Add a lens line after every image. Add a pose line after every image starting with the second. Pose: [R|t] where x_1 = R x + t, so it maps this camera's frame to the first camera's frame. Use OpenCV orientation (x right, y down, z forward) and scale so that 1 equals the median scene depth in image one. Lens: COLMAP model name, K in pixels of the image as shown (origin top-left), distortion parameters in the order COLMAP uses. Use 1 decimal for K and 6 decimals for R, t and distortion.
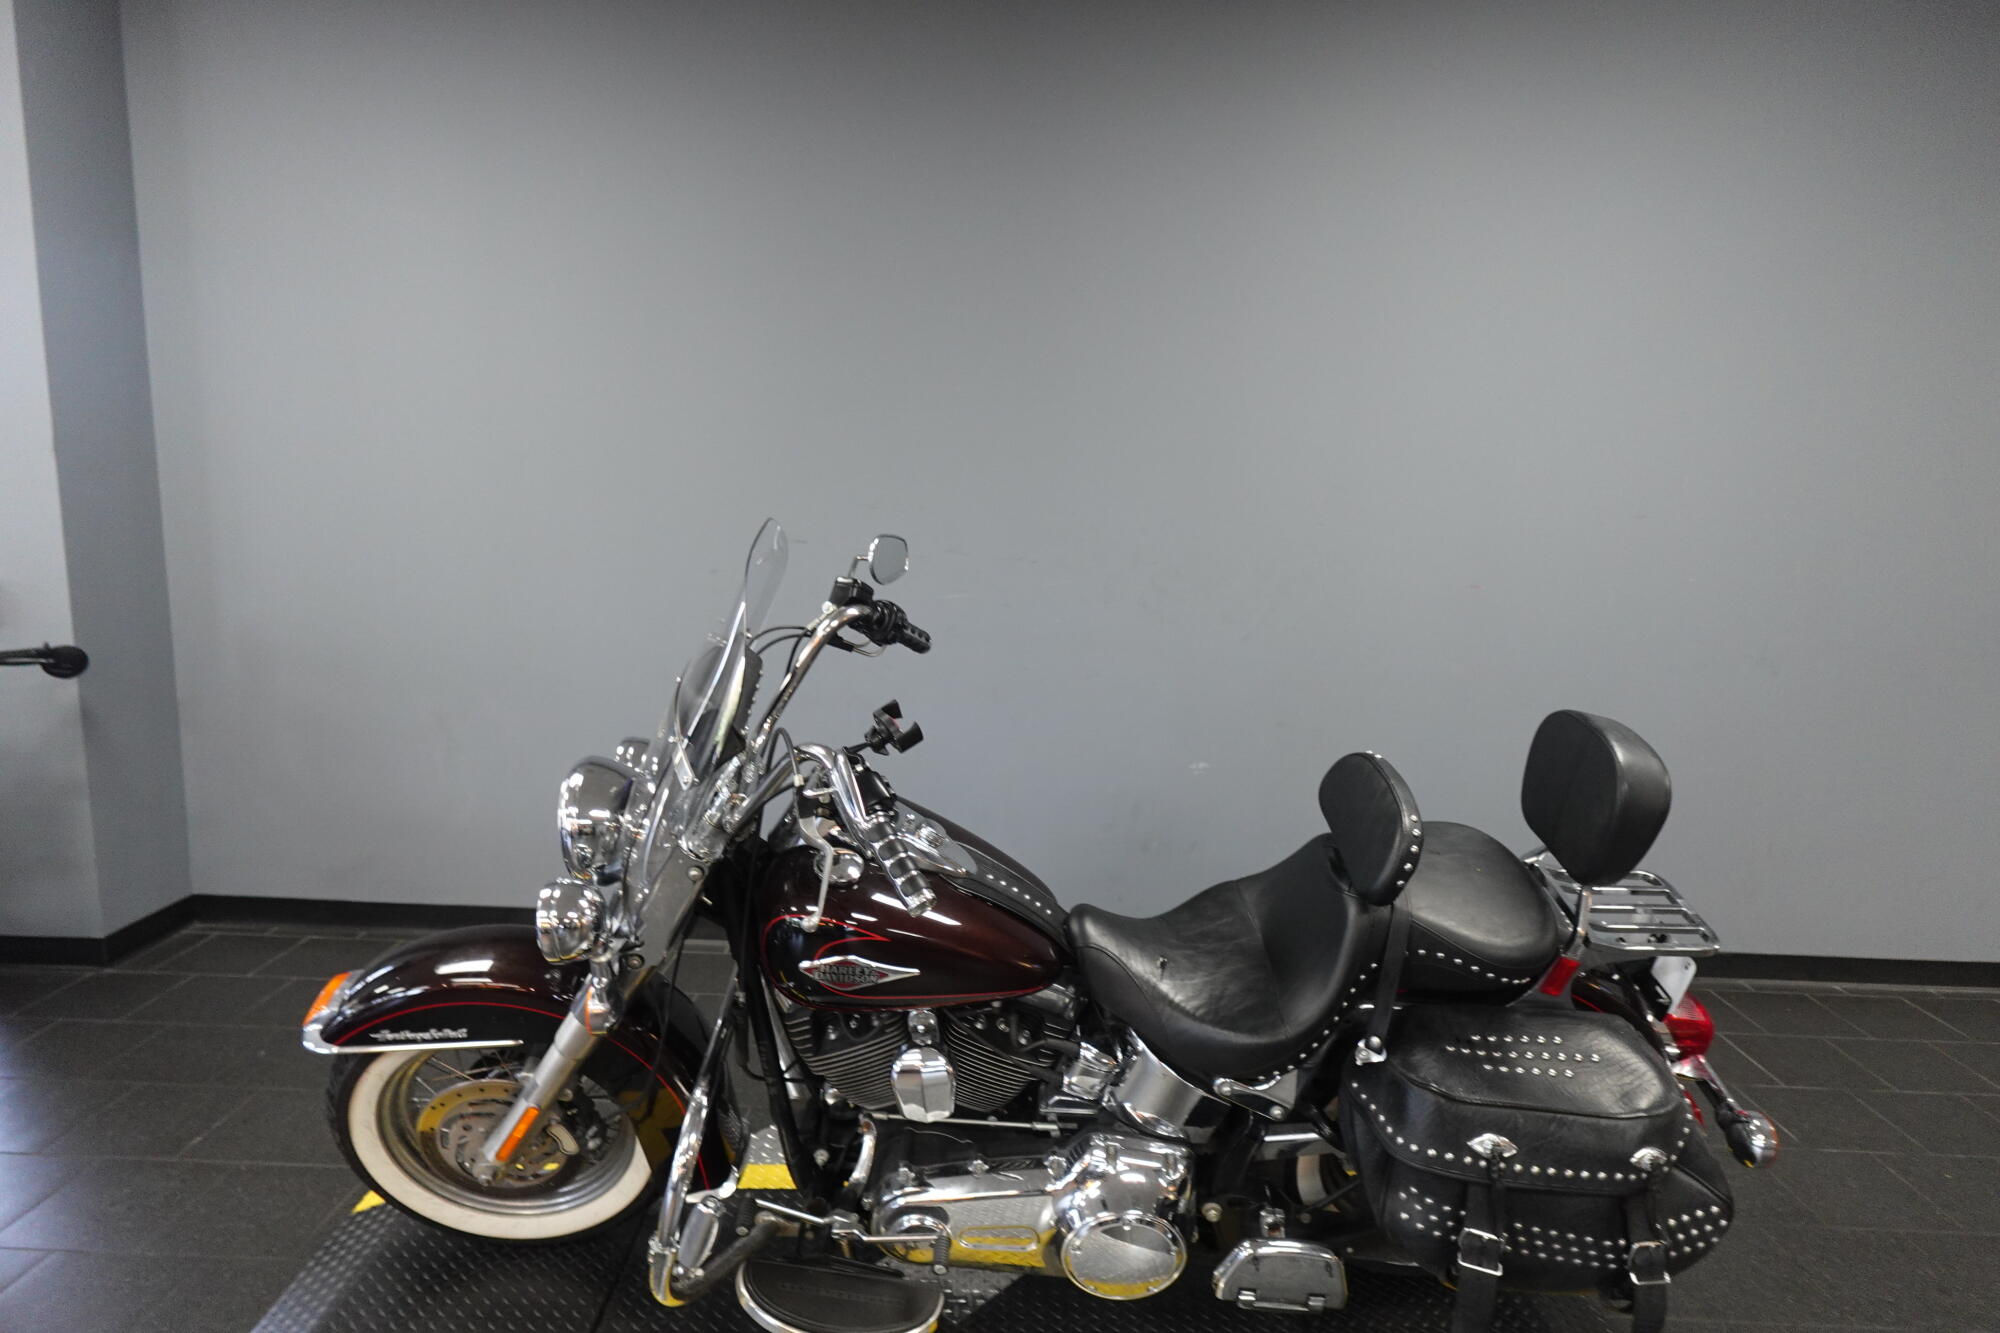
lens RADIAL K [[1131.4, 0, 1005.1], [0, 1131.4, 666.5], [0, 0, 1]] dist [0.004655, -0.005289]
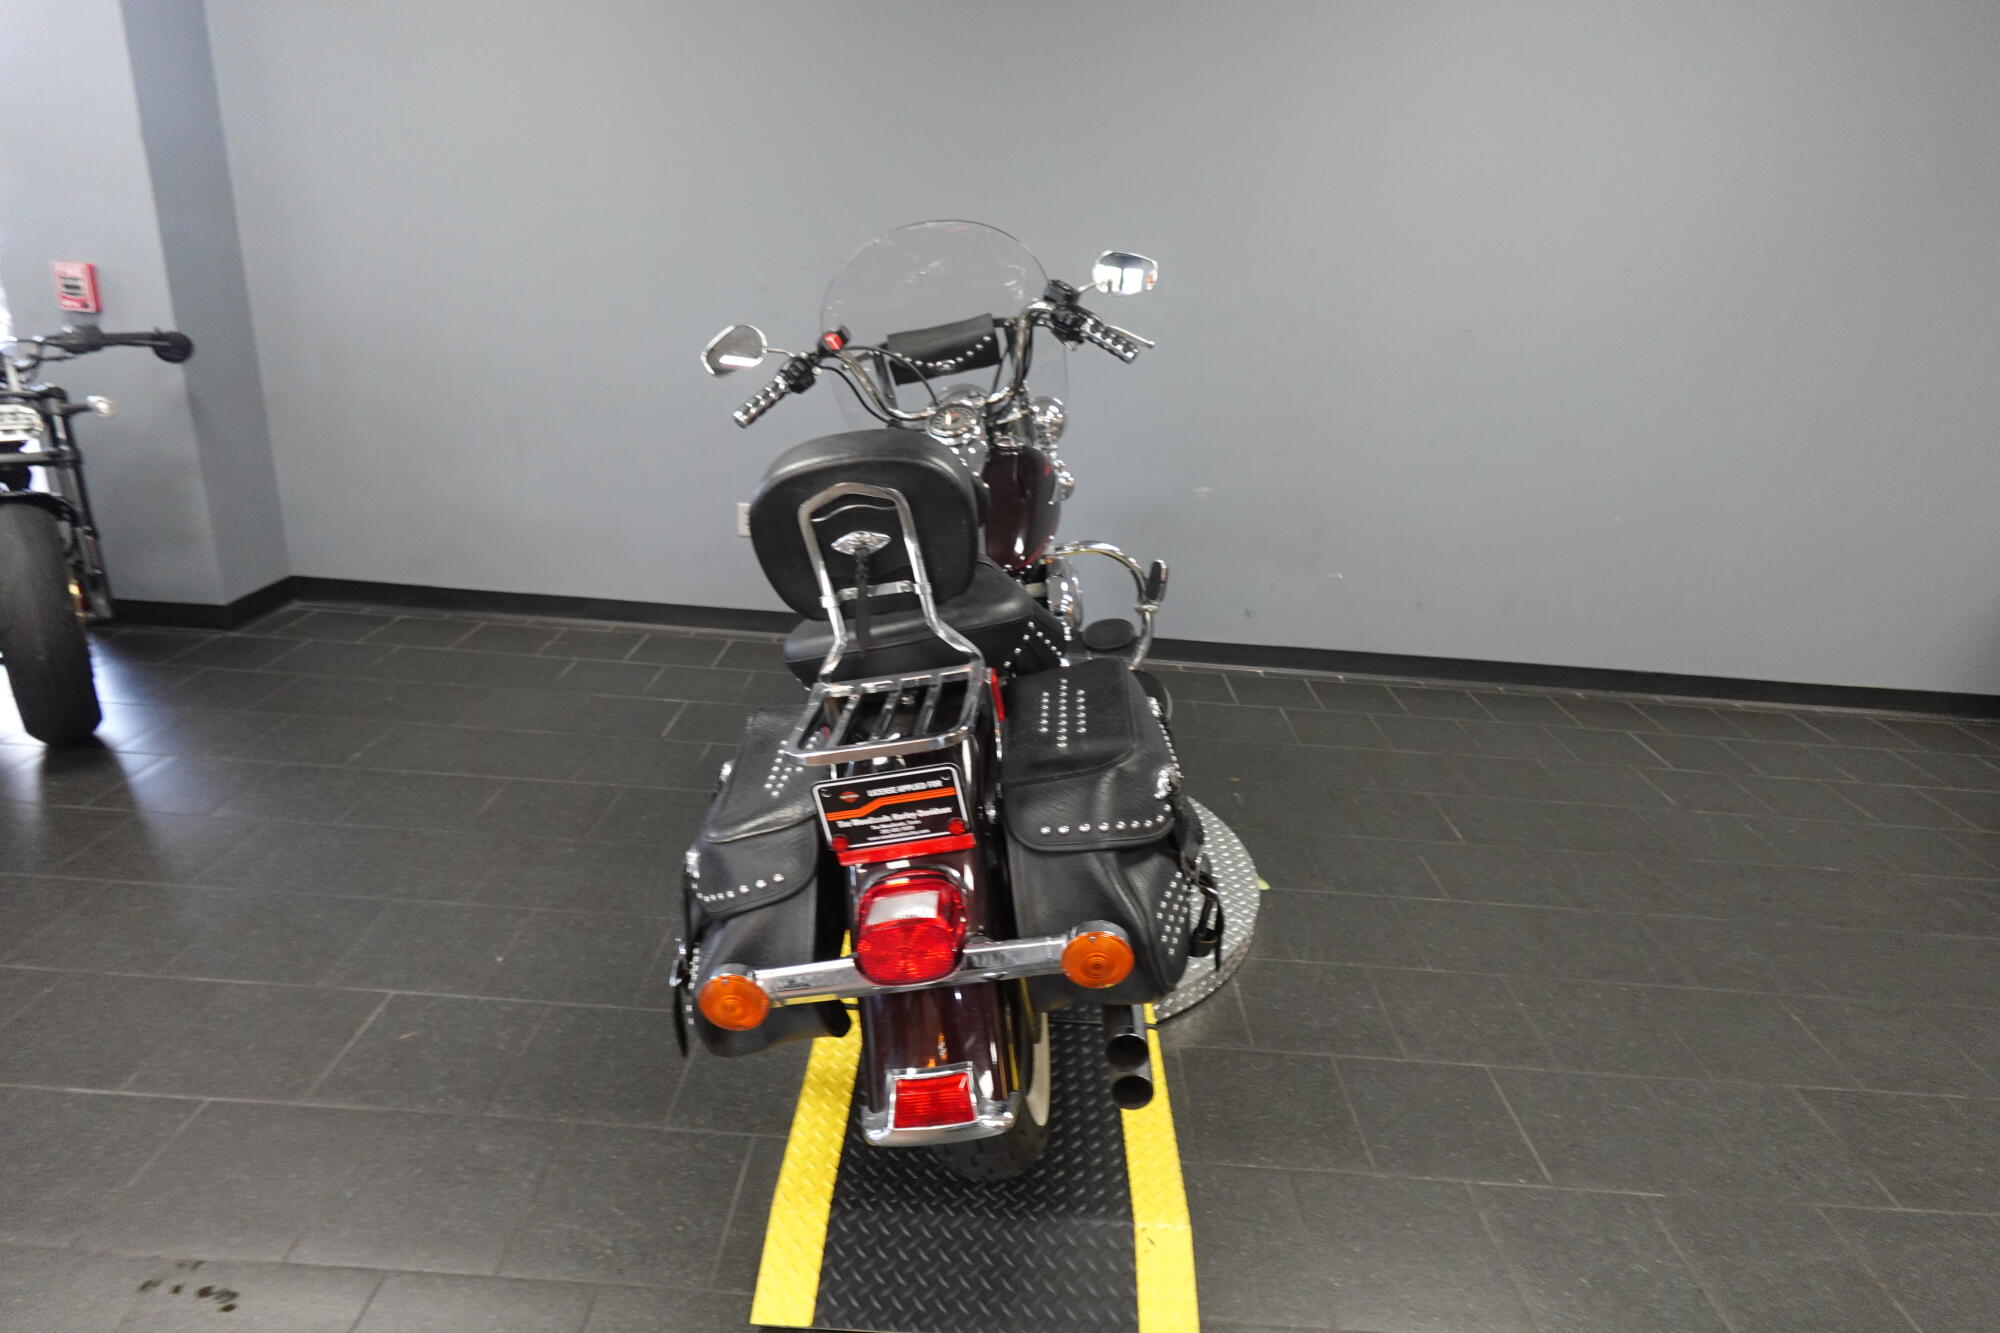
lens RADIAL K [[1131.4, 0, 1005.1], [0, 1131.4, 666.5], [0, 0, 1]] dist [0.004655, -0.005289]
pose [[0.999220, 0.032936, 0.021783, -0.045515], [-0.036549, 0.980231, 0.194451, 0.054508], [-0.014948, -0.195095, 0.980670, -0.134474]]
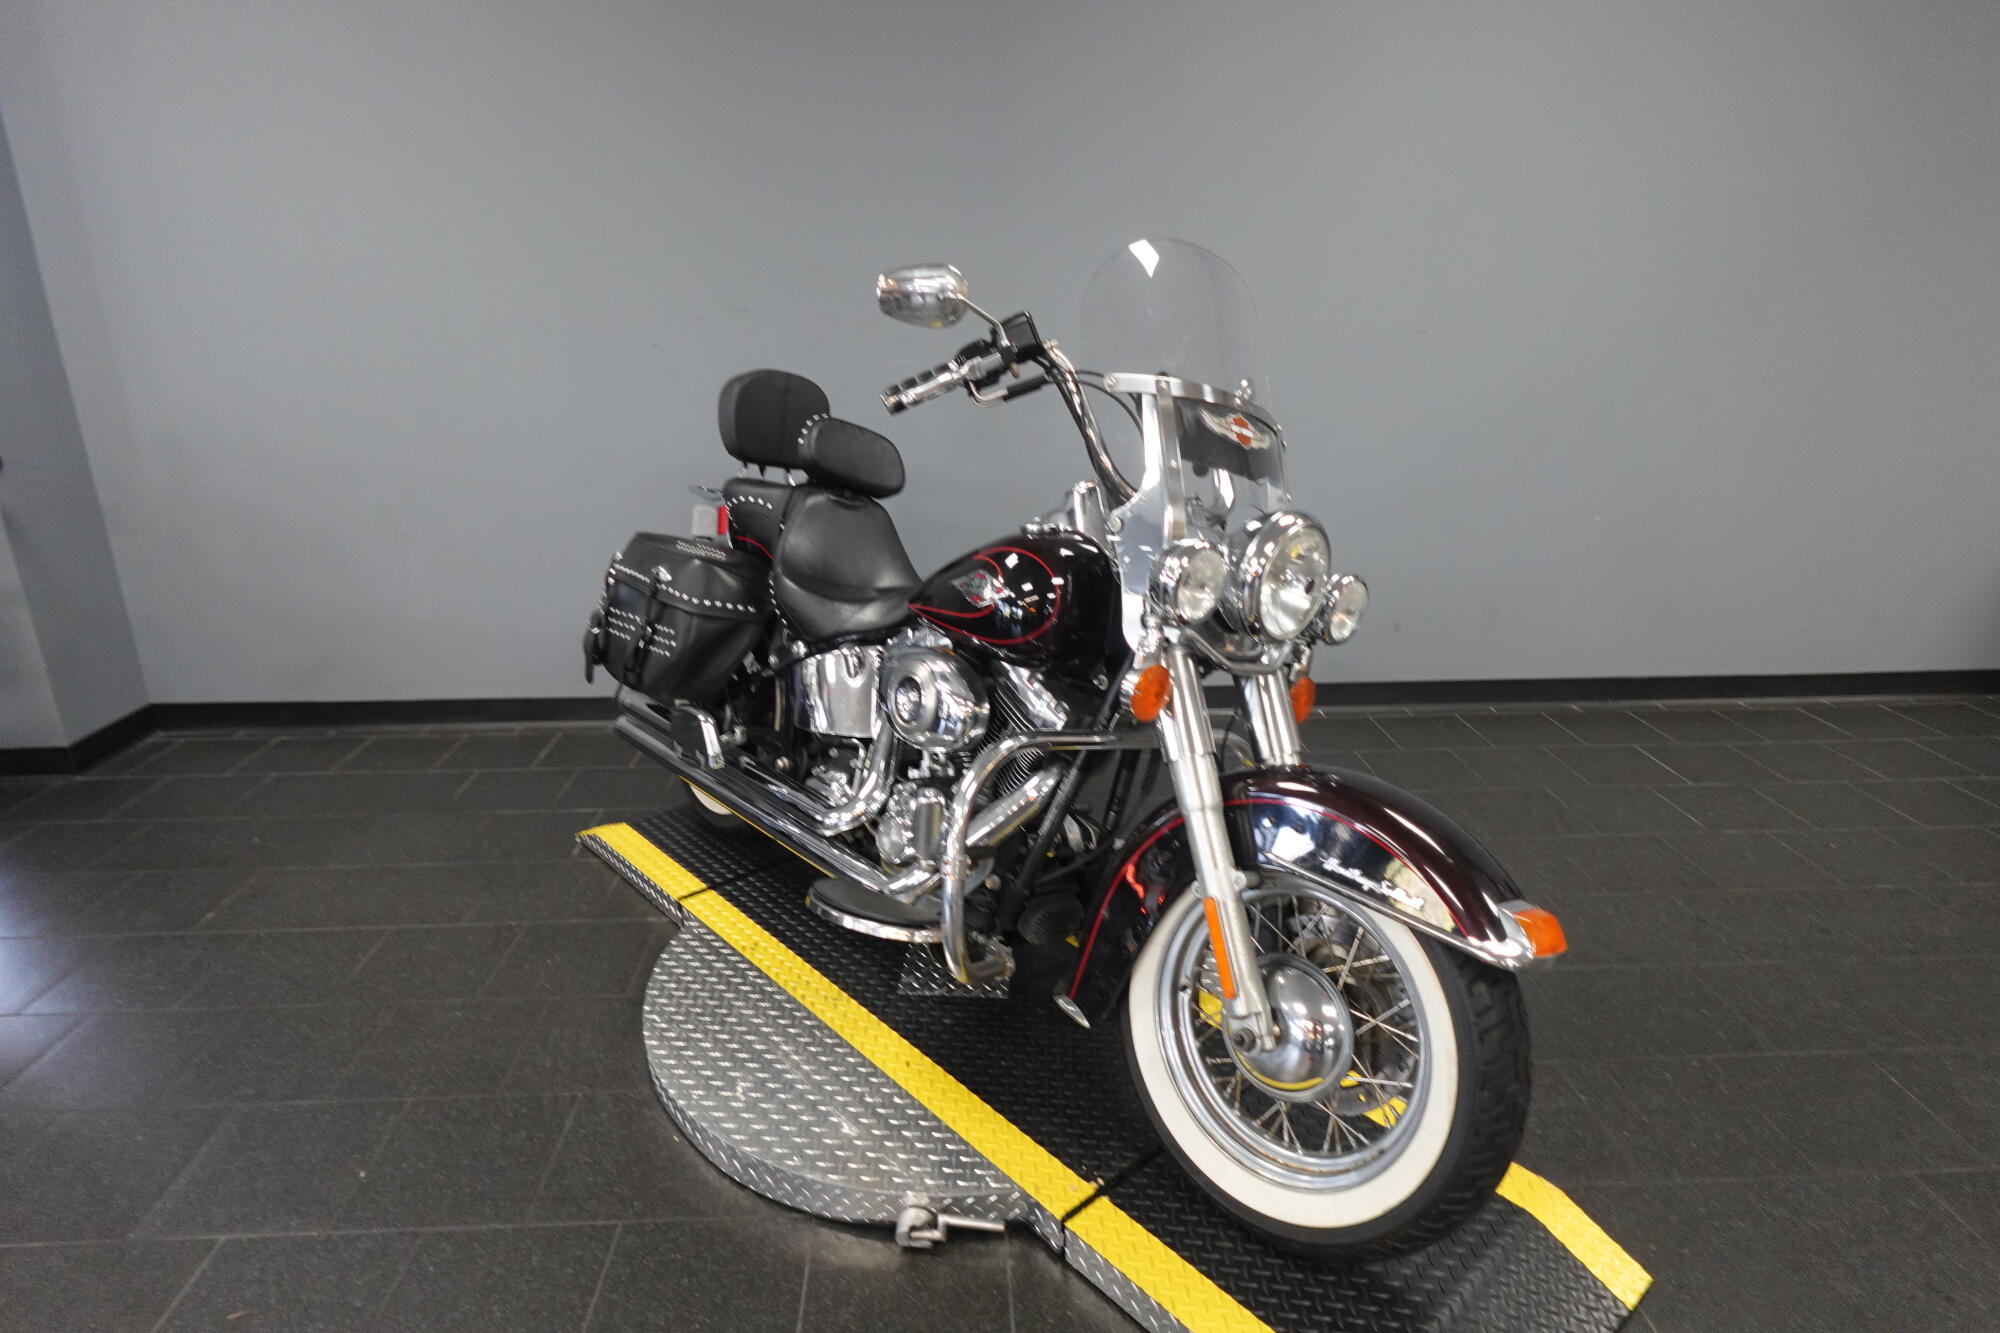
lens RADIAL K [[1130.1, 0, 1004.7], [0, 1130.1, 670.8], [0, 0, 1]] dist [0.002754, -0.002375]
pose [[0.996986, -0.054223, 0.055482, -0.030145], [0.044285, 0.984987, 0.166850, 0.047122], [-0.063696, -0.163890, 0.984420, -0.018414]]
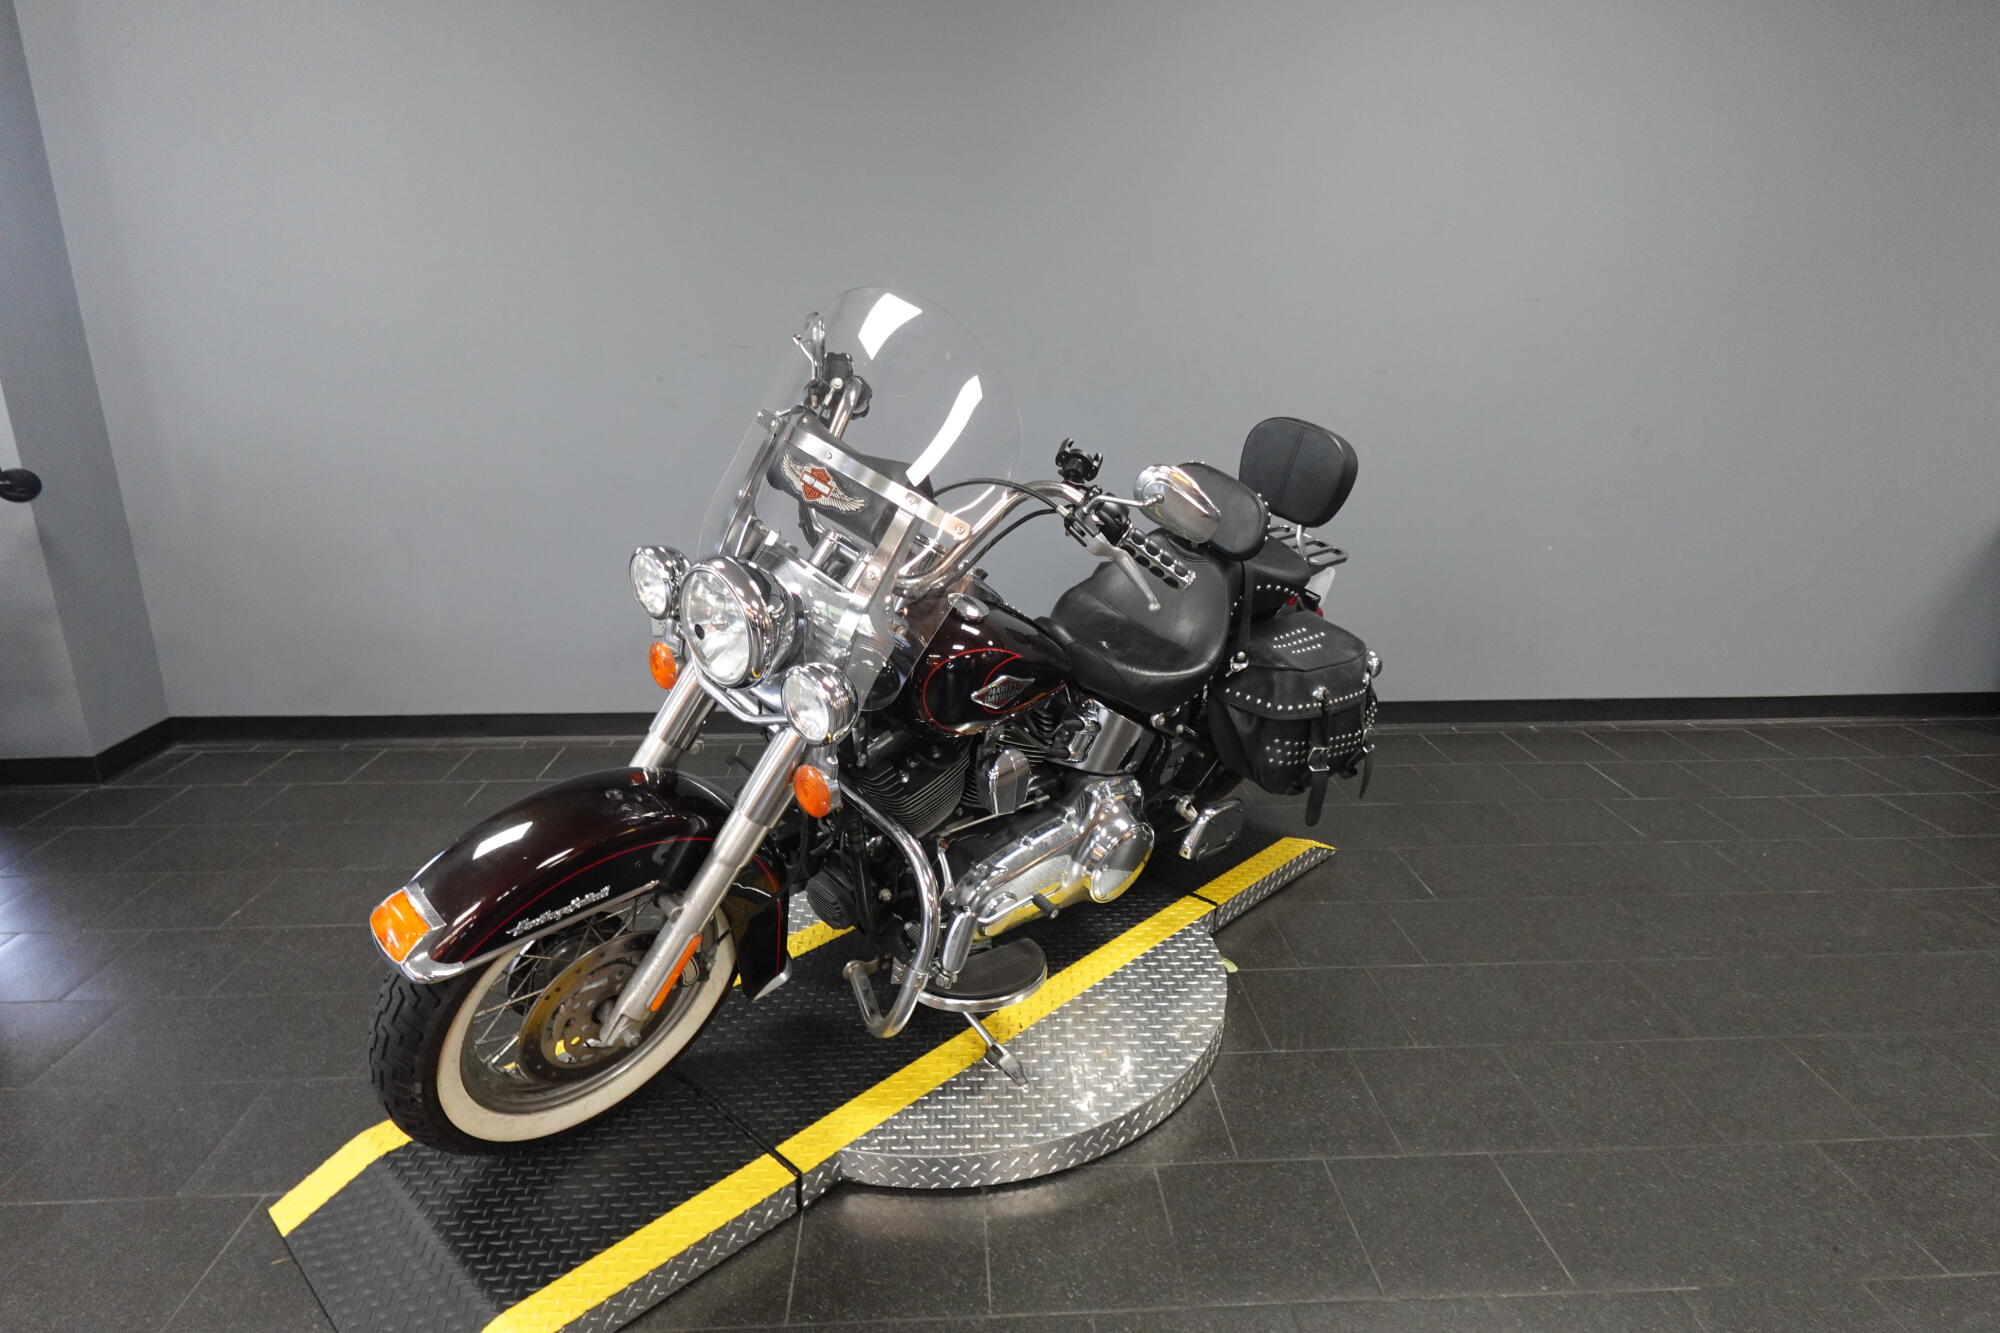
lens RADIAL K [[1130.1, 0, 1004.7], [0, 1130.1, 670.8], [0, 0, 1]] dist [0.002754, -0.002375]
pose [[0.996677, -0.047885, 0.065897, -0.028924], [0.038190, 0.989240, 0.141232, 0.049334], [-0.071950, -0.138246, 0.987781, -0.078508]]
